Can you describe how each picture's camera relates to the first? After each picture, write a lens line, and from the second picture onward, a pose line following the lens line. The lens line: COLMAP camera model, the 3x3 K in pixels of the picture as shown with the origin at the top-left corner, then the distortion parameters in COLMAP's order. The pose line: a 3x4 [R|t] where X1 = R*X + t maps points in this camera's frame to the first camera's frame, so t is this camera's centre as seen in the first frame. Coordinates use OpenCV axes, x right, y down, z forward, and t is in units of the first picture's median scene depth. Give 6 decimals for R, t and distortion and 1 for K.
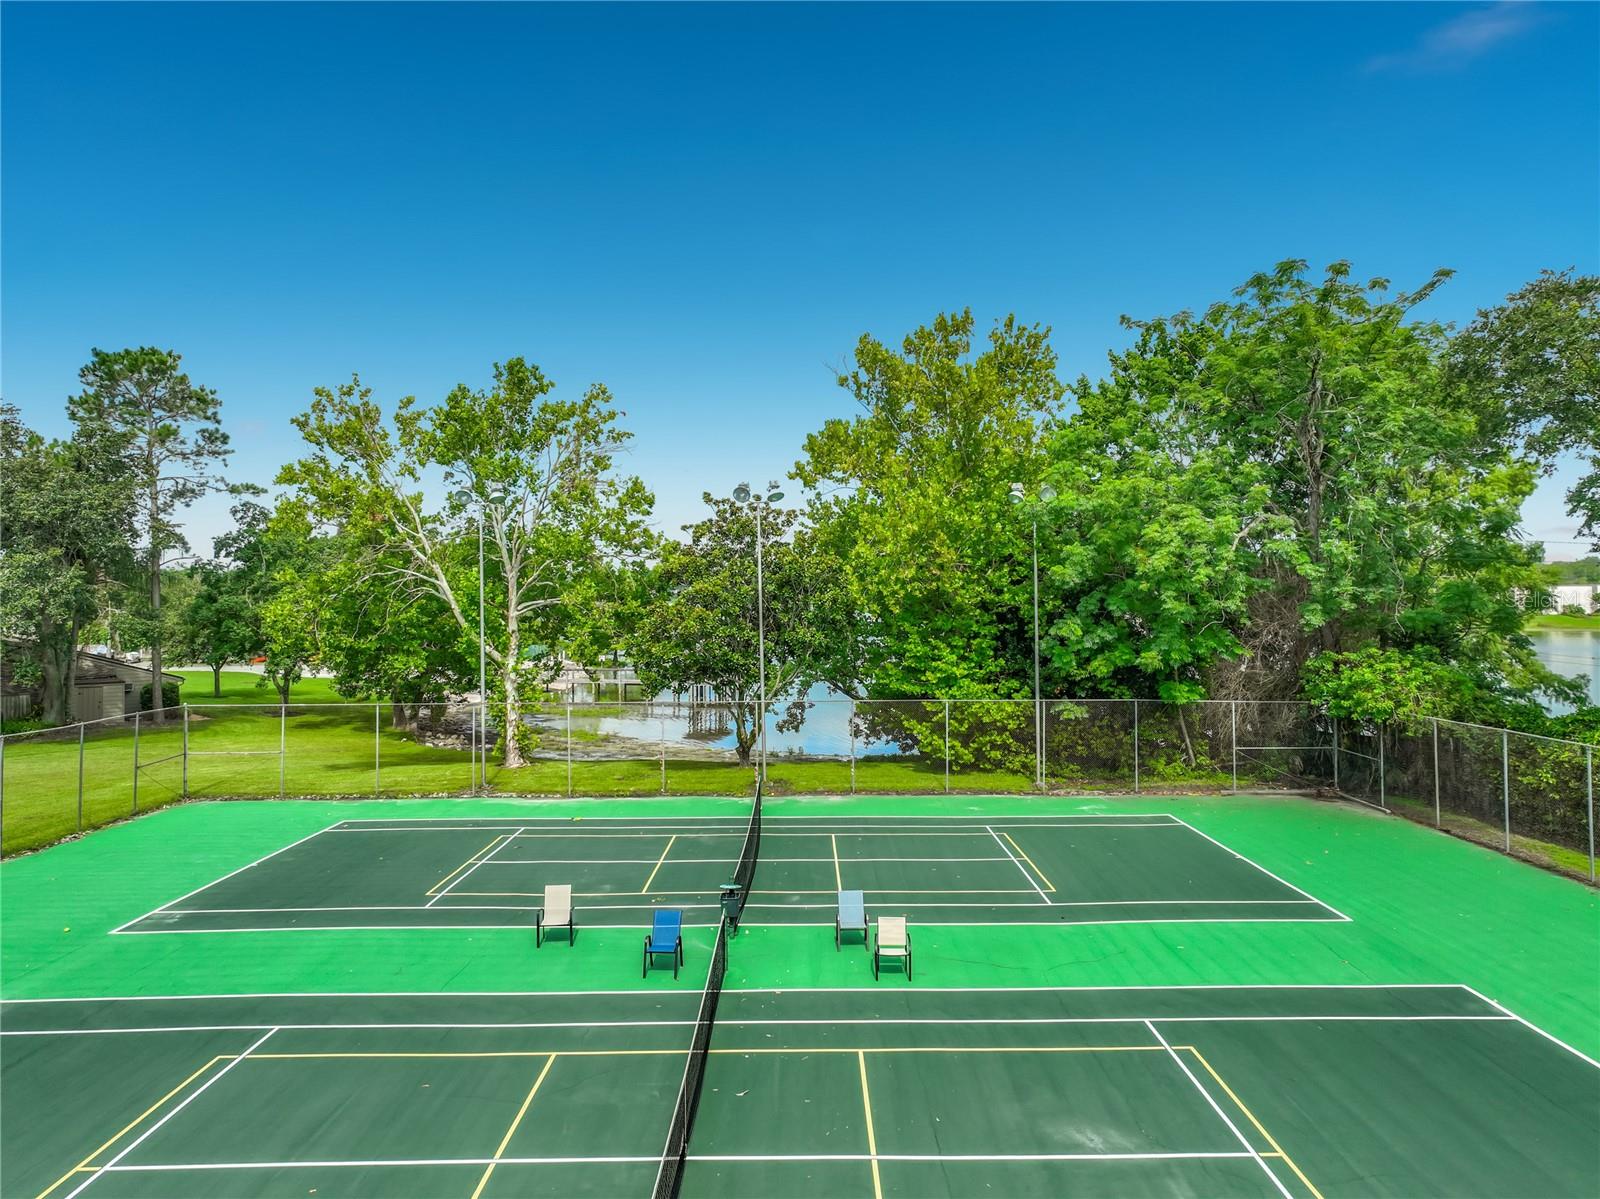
lens RADIAL K [[1126.0, 0, 801.1], [0, 1126.0, 599.4], [0, 0, 1]] dist [0.002984, 0.008519]
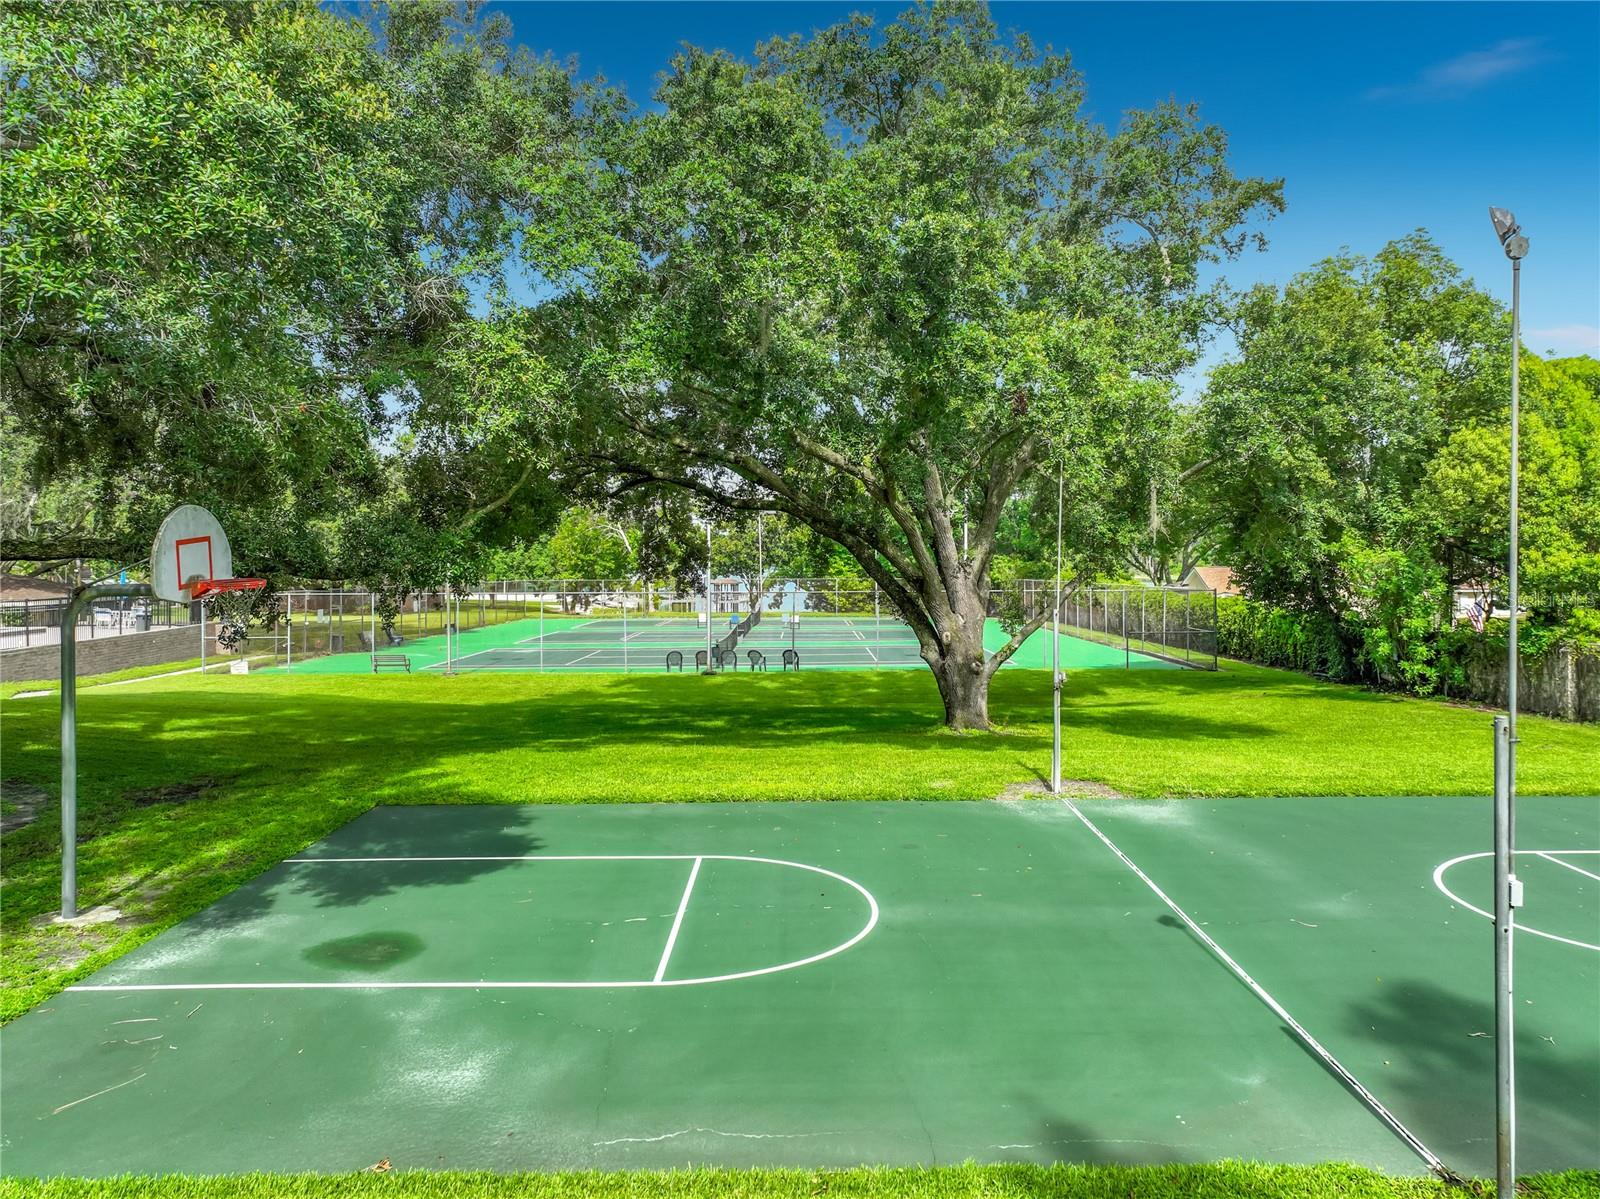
lens RADIAL K [[1126.0, 0, 799.7], [0, 1126.0, 595.5], [0, 0, 1]] dist [0.002984, 0.008519]
pose [[0.999998, 0.000343, 0.002208, 0.041496], [-0.000440, 0.999037, 0.043868, 0.016708], [-0.002191, -0.043869, 0.999035, -1.358956]]
